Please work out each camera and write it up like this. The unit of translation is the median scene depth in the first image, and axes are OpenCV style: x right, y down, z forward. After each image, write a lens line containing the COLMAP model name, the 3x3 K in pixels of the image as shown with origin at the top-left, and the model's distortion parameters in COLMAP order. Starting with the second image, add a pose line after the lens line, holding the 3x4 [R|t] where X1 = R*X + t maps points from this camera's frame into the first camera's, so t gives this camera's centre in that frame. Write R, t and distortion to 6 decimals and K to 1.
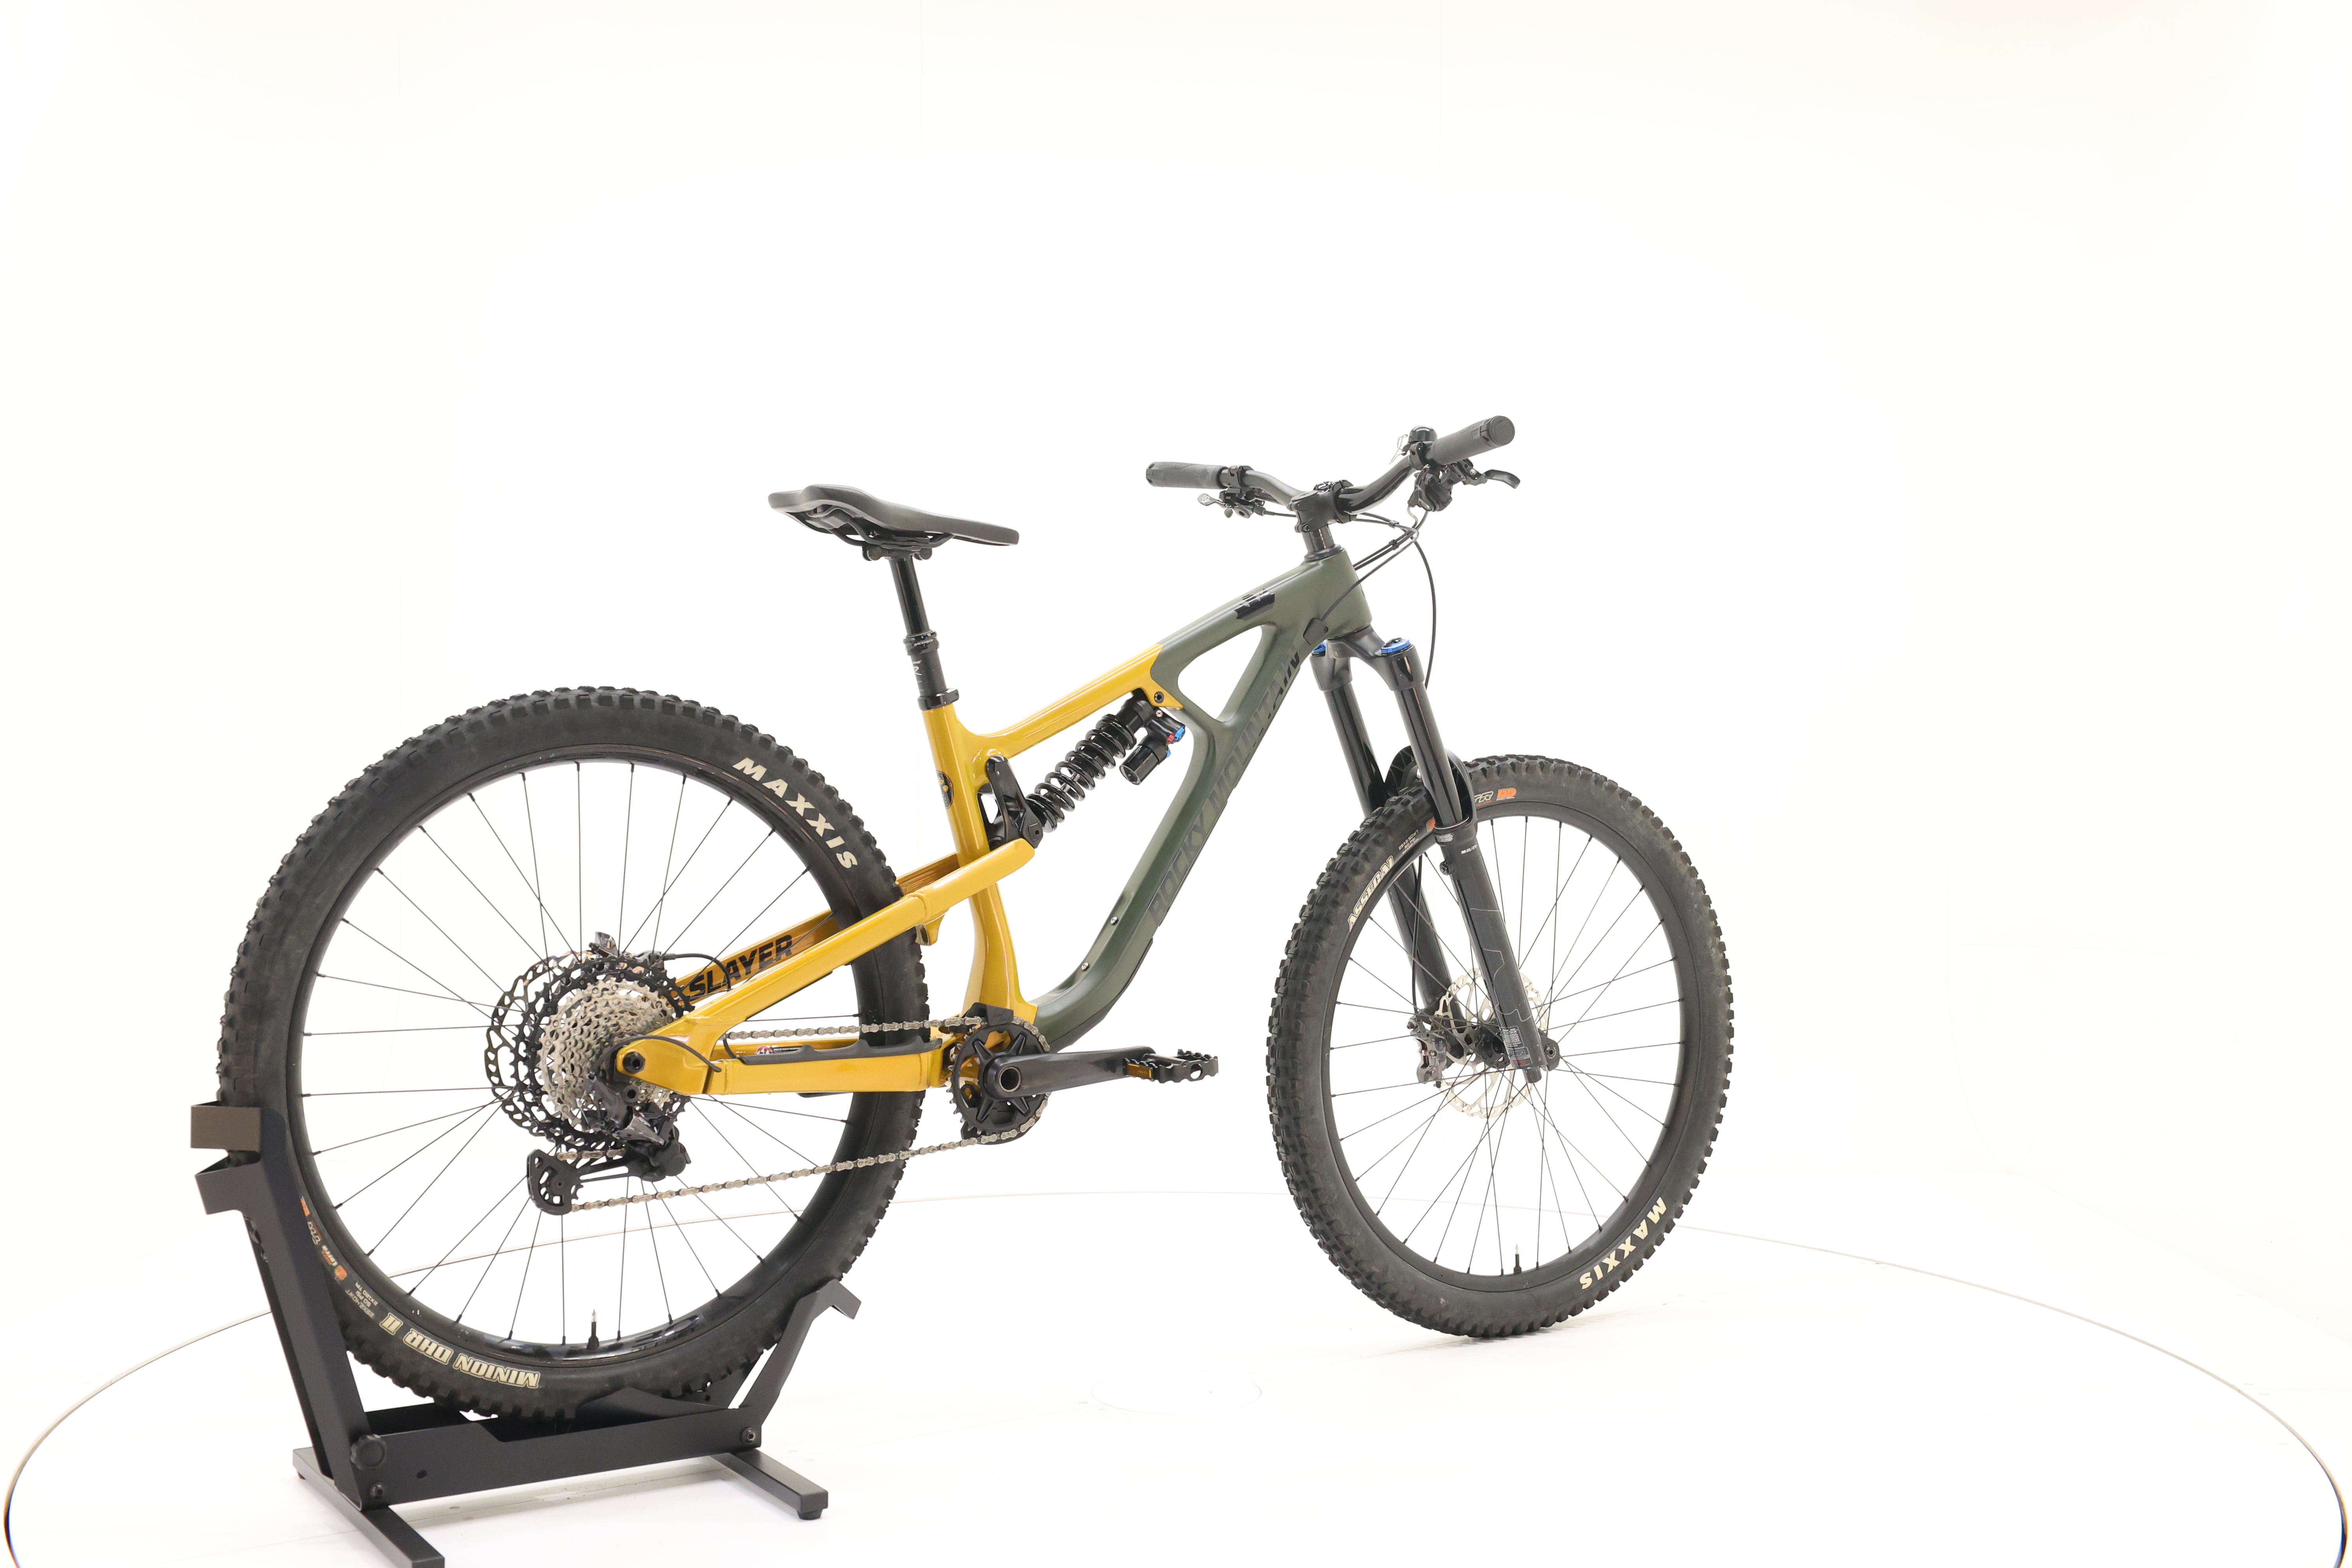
lens RADIAL K [[2529.0, 0, 1171.3], [0, 2529.0, 732.1], [0, 0, 1]] dist [-0.014652, 0.015909]
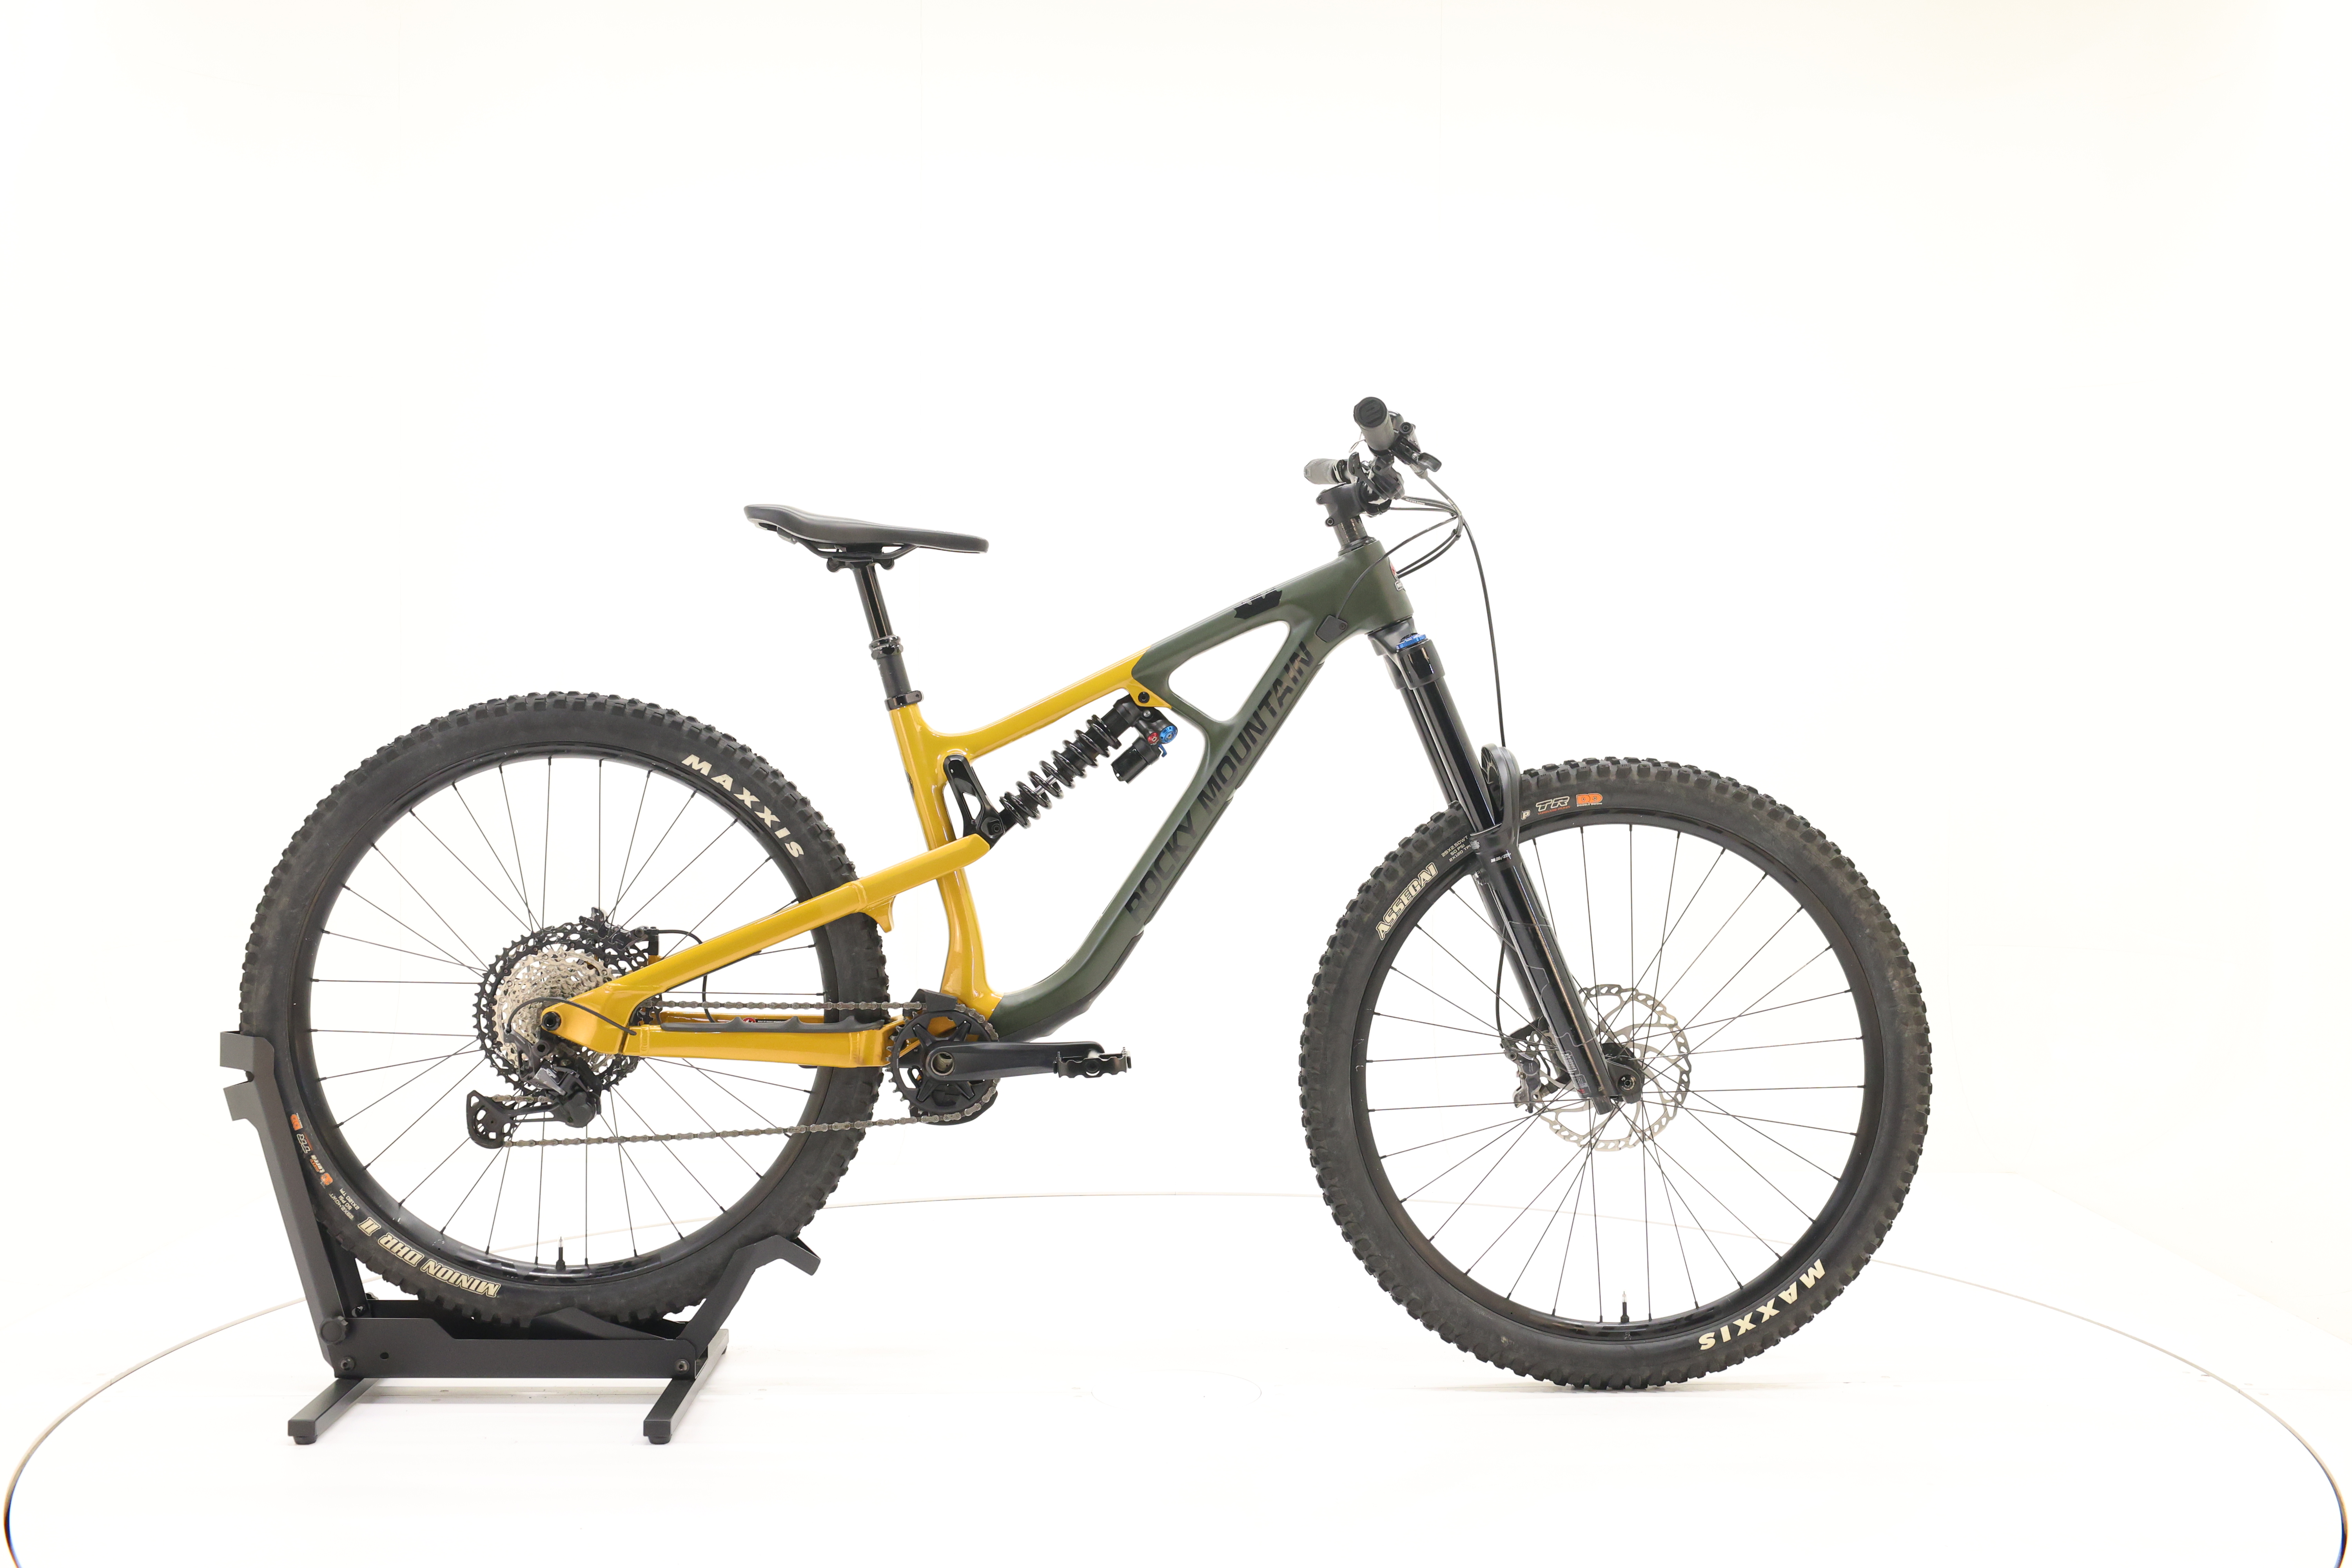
lens RADIAL K [[2529.0, 0, 1171.3], [0, 2529.0, 732.1], [0, 0, 1]] dist [-0.014652, 0.015909]
pose [[0.853590, 0.000005, -0.520945, 0.561600], [-0.000910, 0.999998, -0.001482, 0.001641], [0.520944, 0.001739, 0.853589, 0.156169]]
